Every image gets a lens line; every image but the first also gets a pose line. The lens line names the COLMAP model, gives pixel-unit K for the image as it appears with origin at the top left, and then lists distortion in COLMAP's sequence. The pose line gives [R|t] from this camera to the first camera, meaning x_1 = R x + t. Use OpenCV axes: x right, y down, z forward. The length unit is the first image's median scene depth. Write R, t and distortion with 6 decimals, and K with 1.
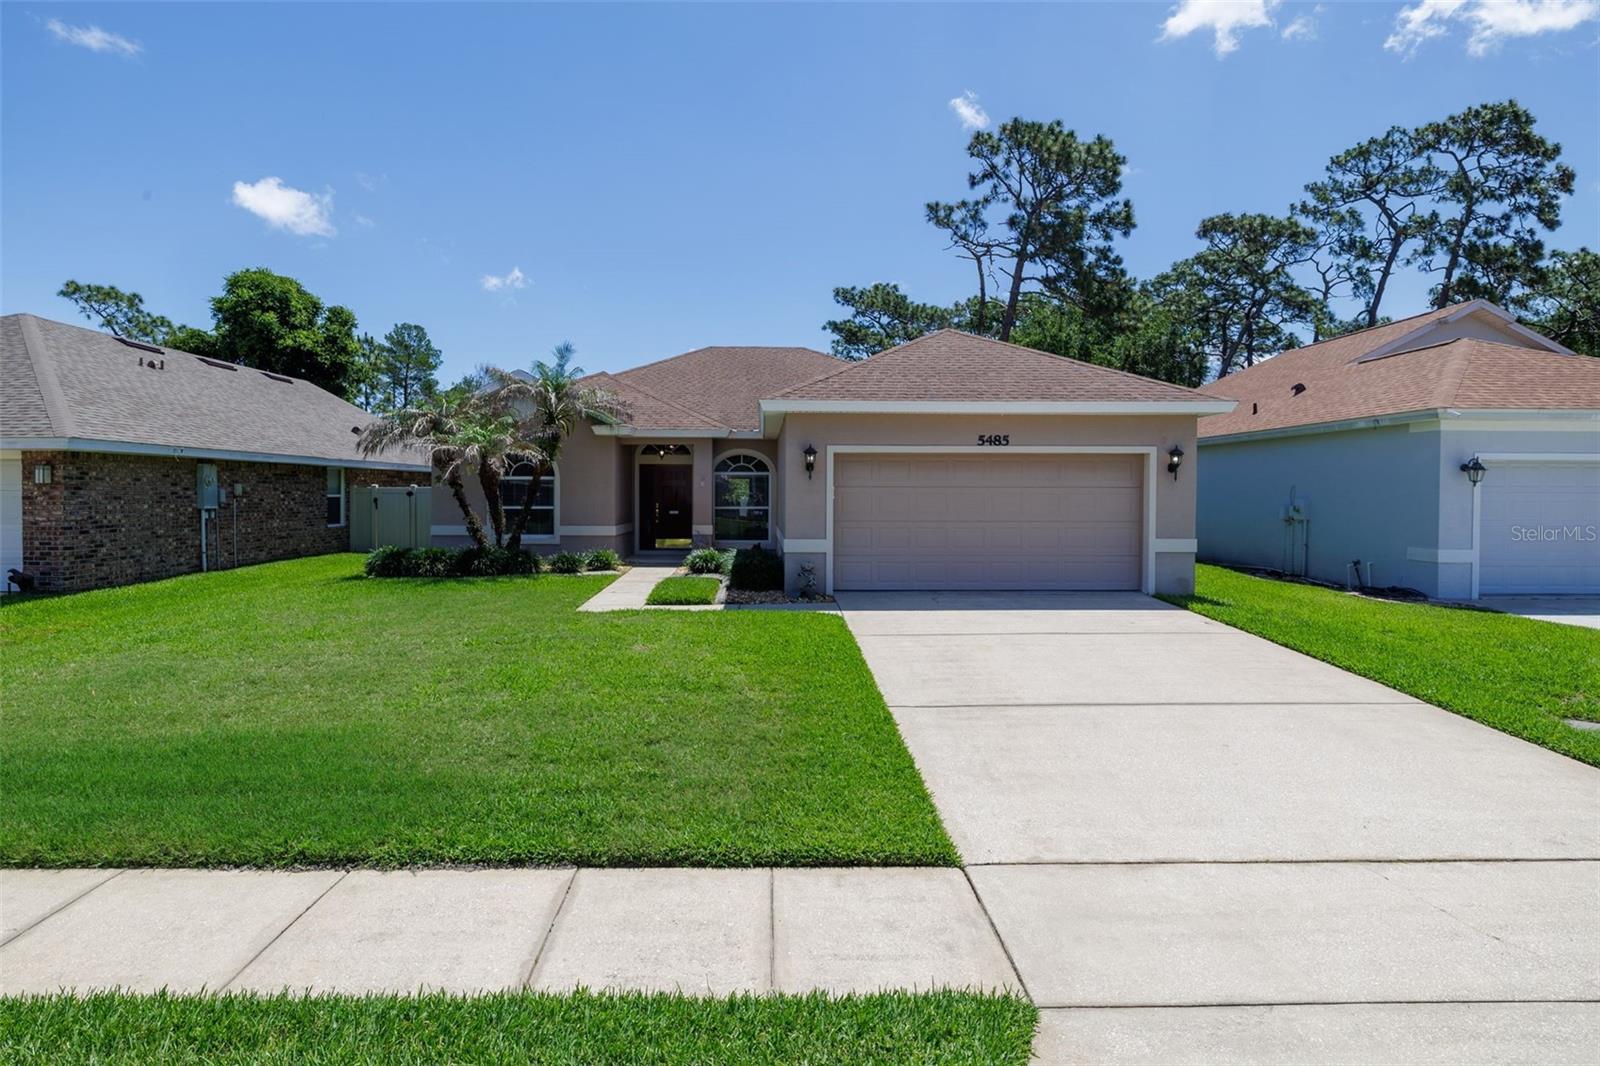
lens RADIAL K [[790.1, 0, 764.9], [0, 790.1, 519.7], [0, 0, 1]] dist [-0.001614, 0.000204]
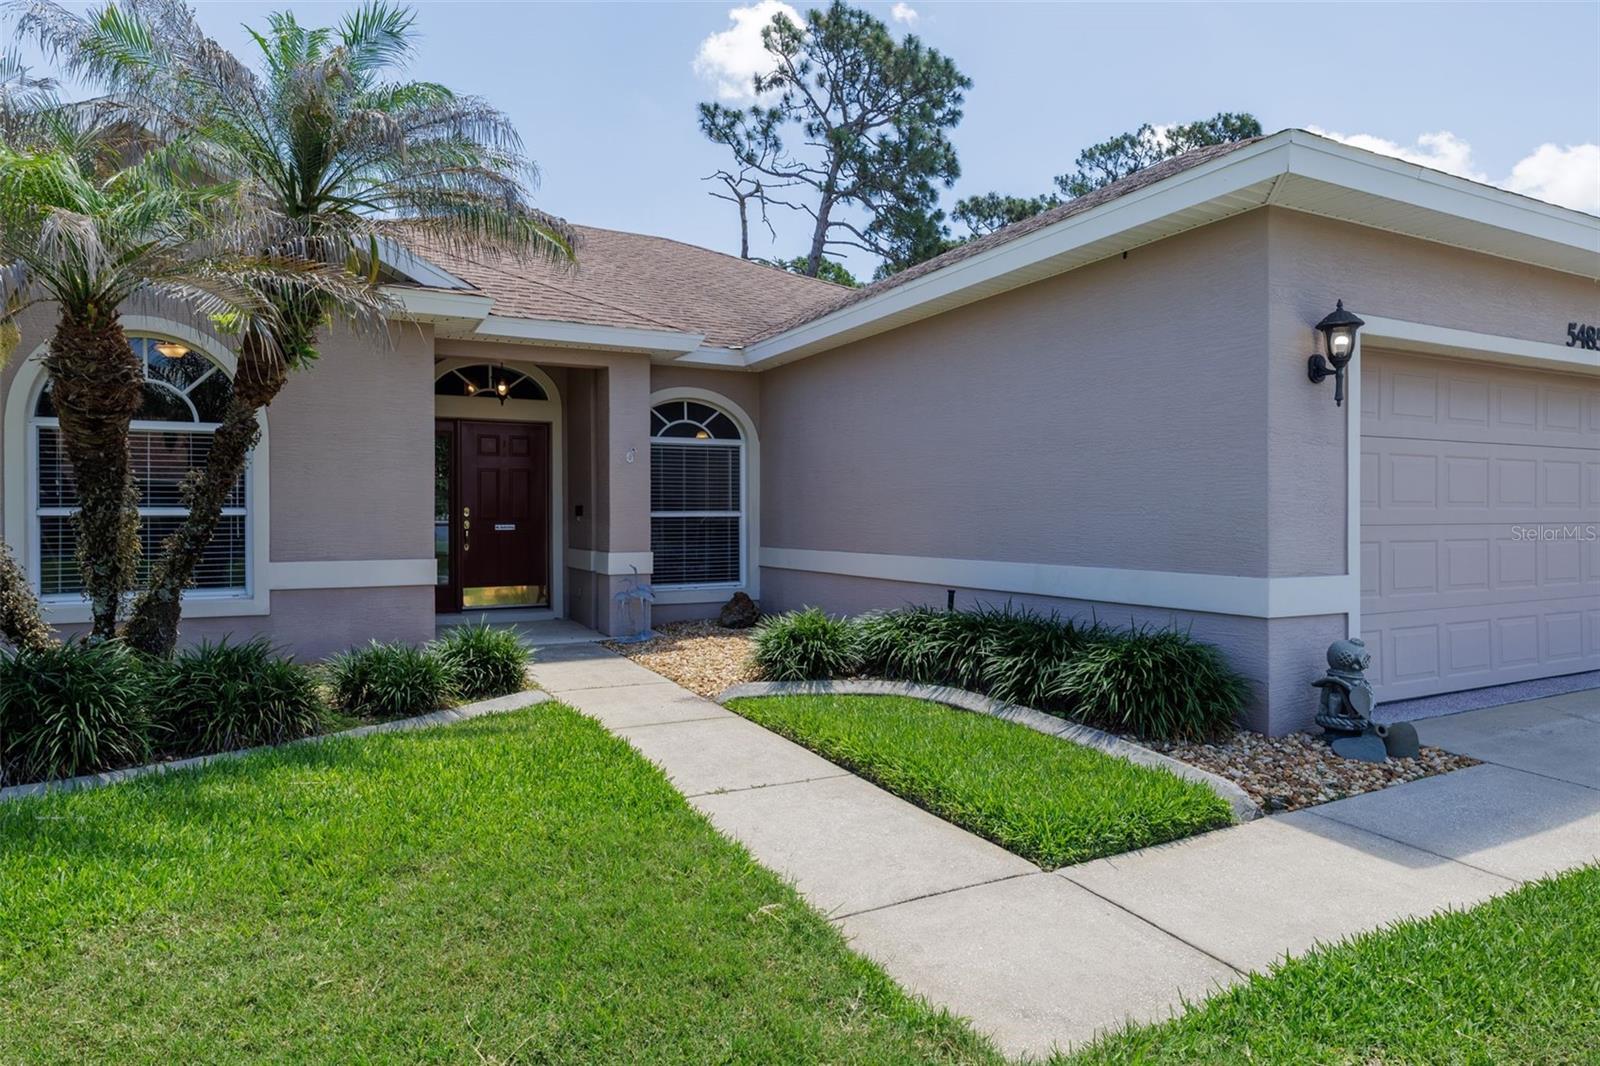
lens RADIAL K [[928.5, 0, 791.8], [0, 928.5, 524.0], [0, 0, 1]] dist [0.004972, 0.000035]
pose [[0.895052, -0.006967, 0.445908, -0.107764], [0.018997, 0.999566, -0.022513, 0.002009], [-0.445557, 0.028621, 0.894796, 0.237661]]
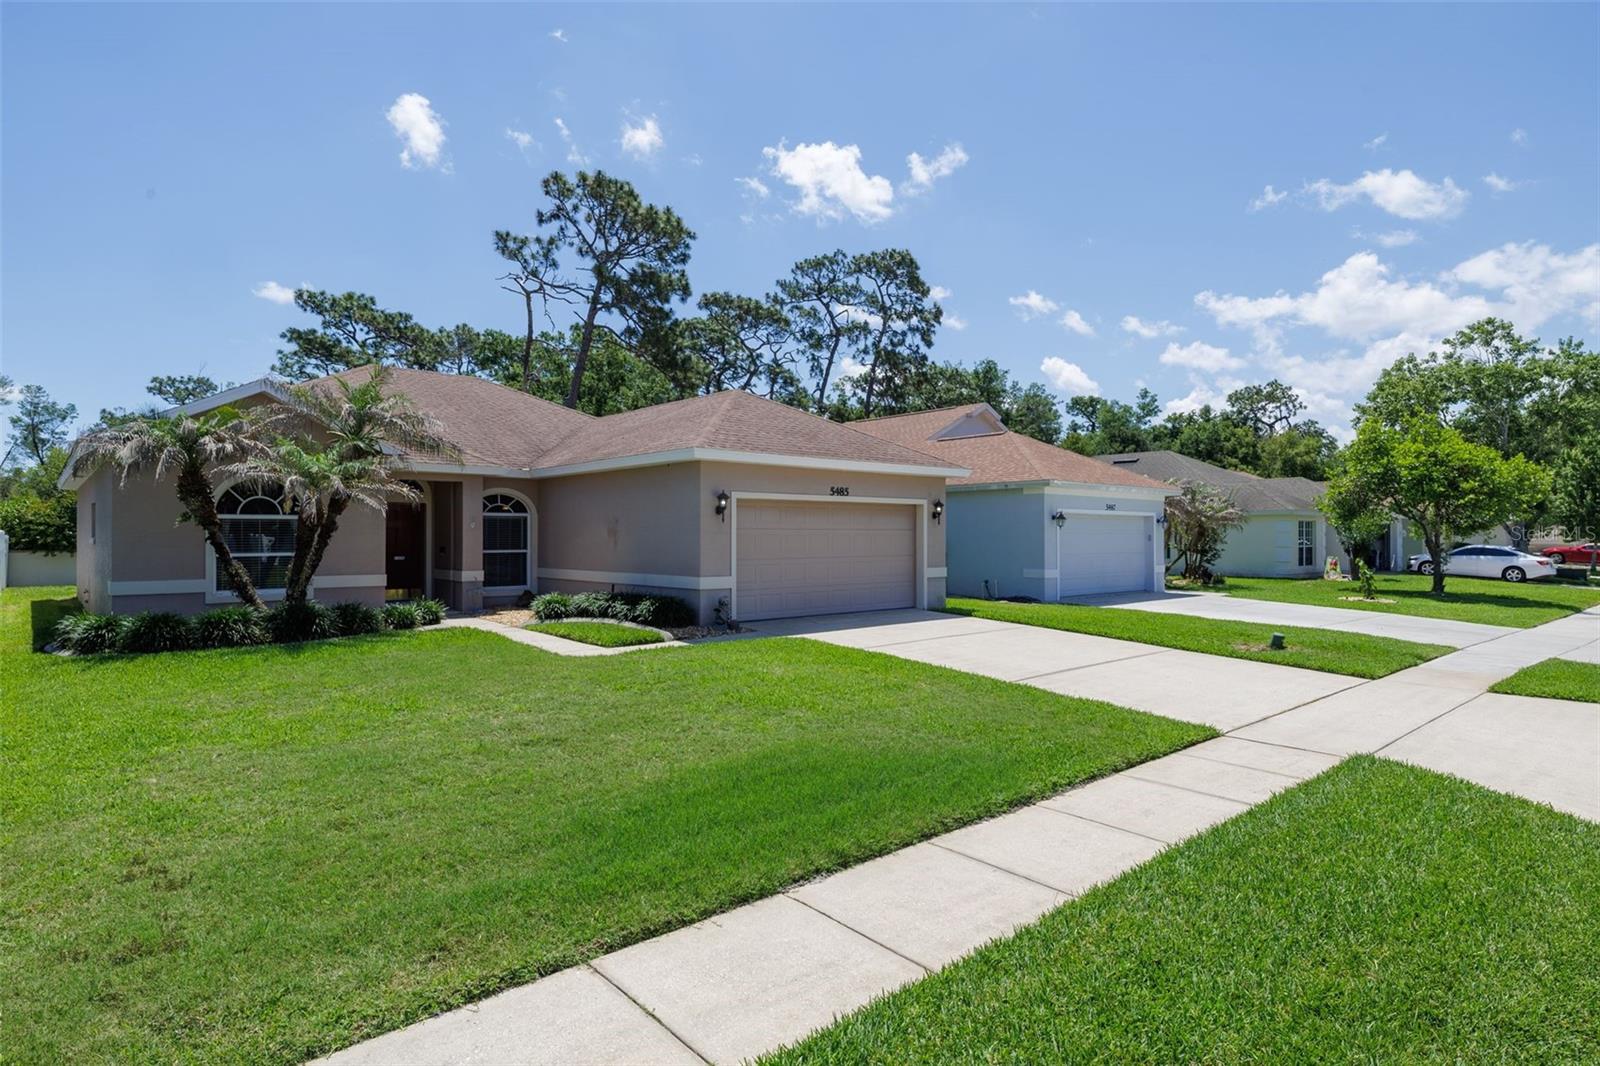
lens RADIAL K [[851.2, 0, 768.7], [0, 851.2, 548.6], [0, 0, 1]] dist [-0.010283, -0.000033]
pose [[0.775190, -0.012572, 0.631603, -0.204177], [0.024818, 0.999636, -0.010563, 0.000012], [-0.631240, 0.023864, 0.775220, 0.014100]]
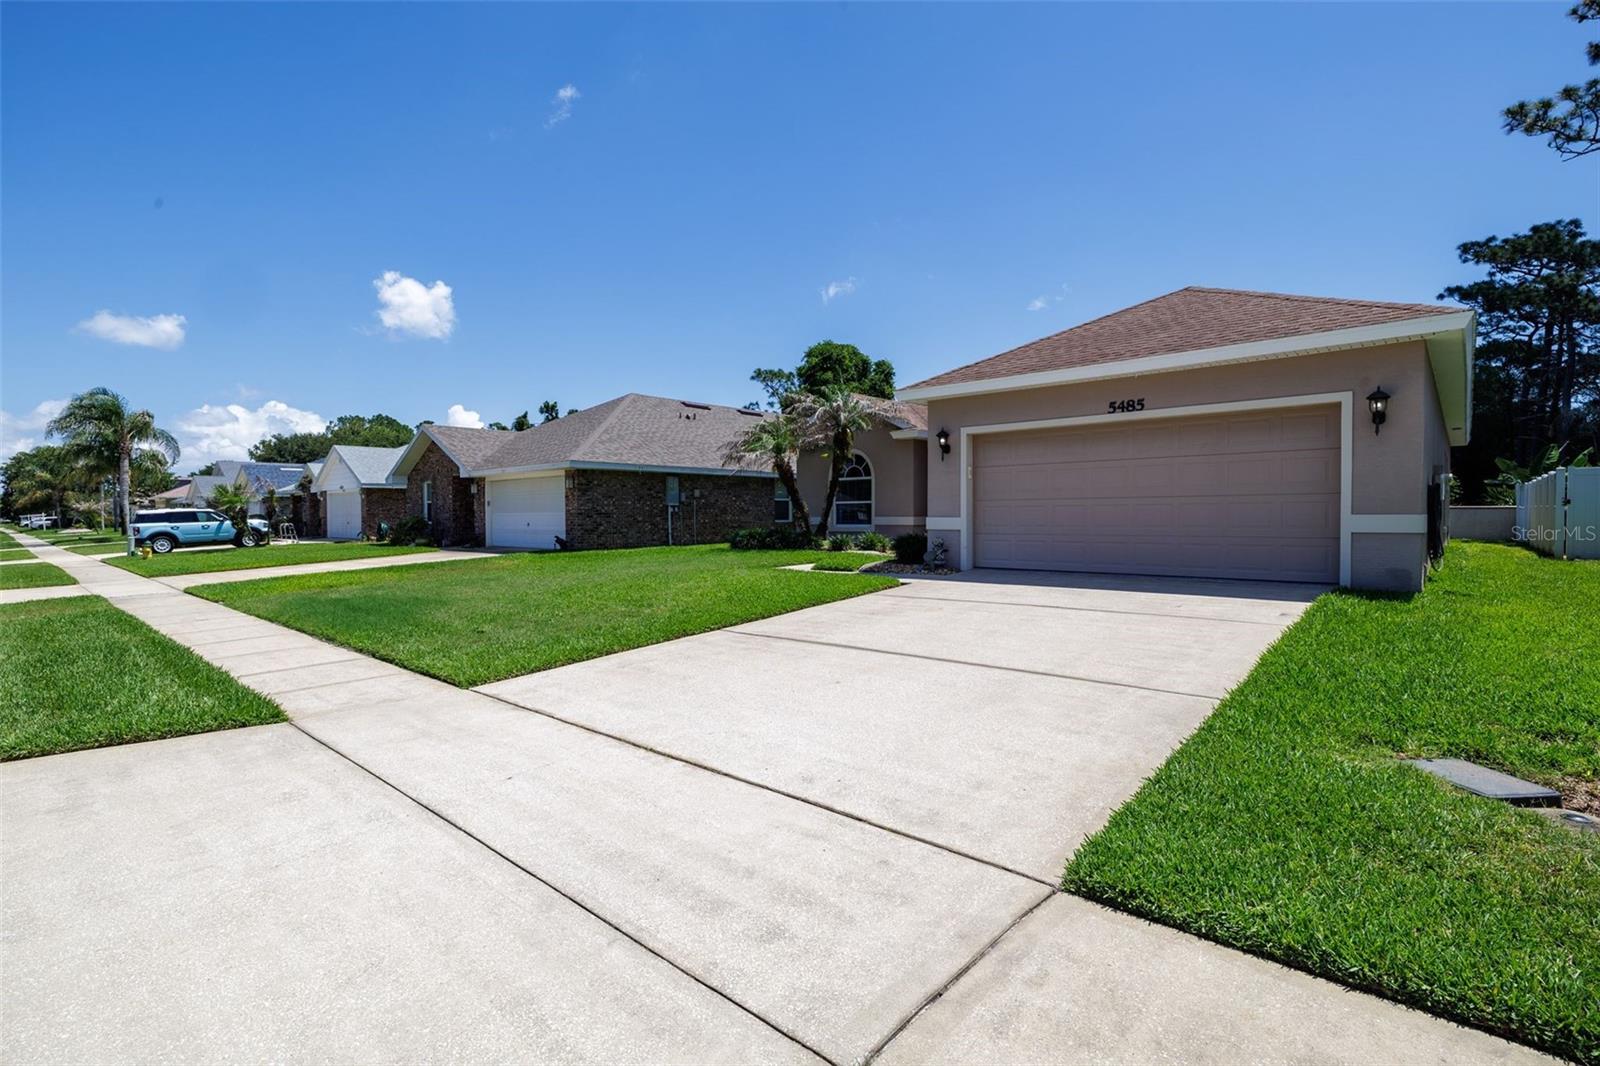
lens RADIAL K [[724.5, 0, 808.9], [0, 724.5, 539.0], [0, 0, 1]] dist [-0.000688, 0.000159]
pose [[0.751276, 0.015457, -0.659807, 0.181173], [-0.014122, 0.999873, 0.007343, 0.015975], [0.659837, 0.003801, 0.751399, 0.046427]]
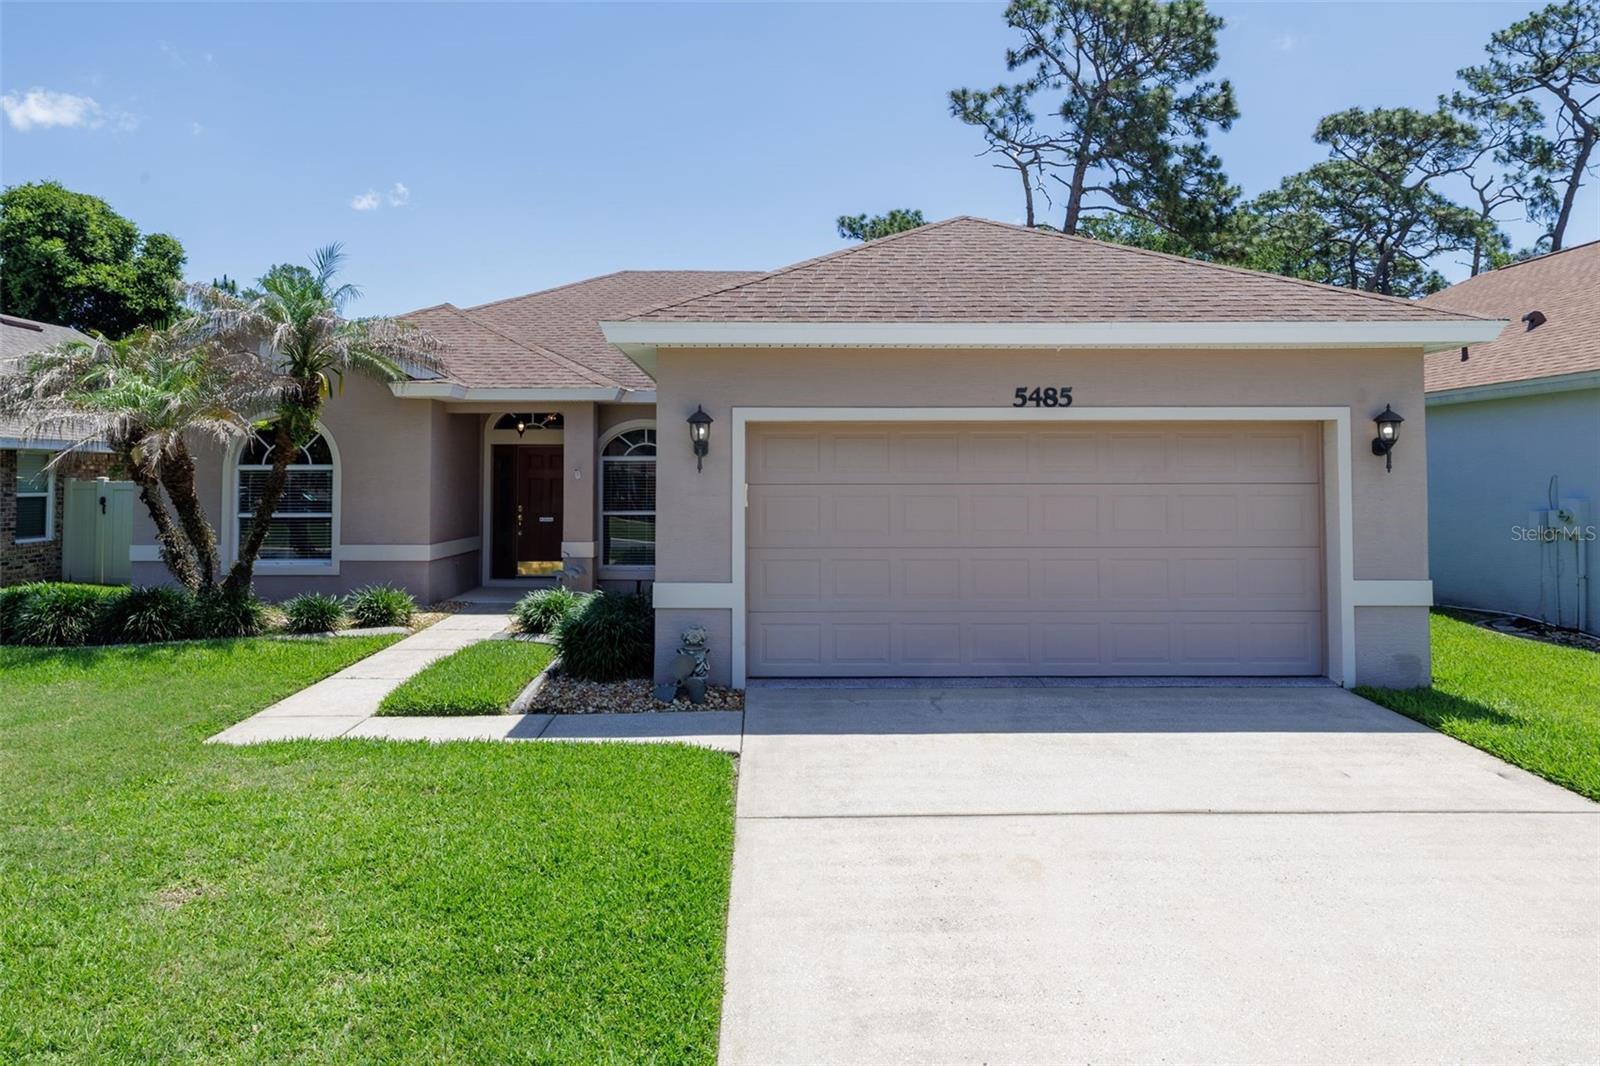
lens RADIAL K [[986.3, 0, 757.3], [0, 986.3, 457.1], [0, 0, 1]] dist [0.003778, -0.003170]
pose [[0.999969, -0.003318, -0.007153, 0.032092], [0.002901, 0.998340, -0.057517, -0.006986], [0.007332, 0.057494, 0.998319, 0.106697]]
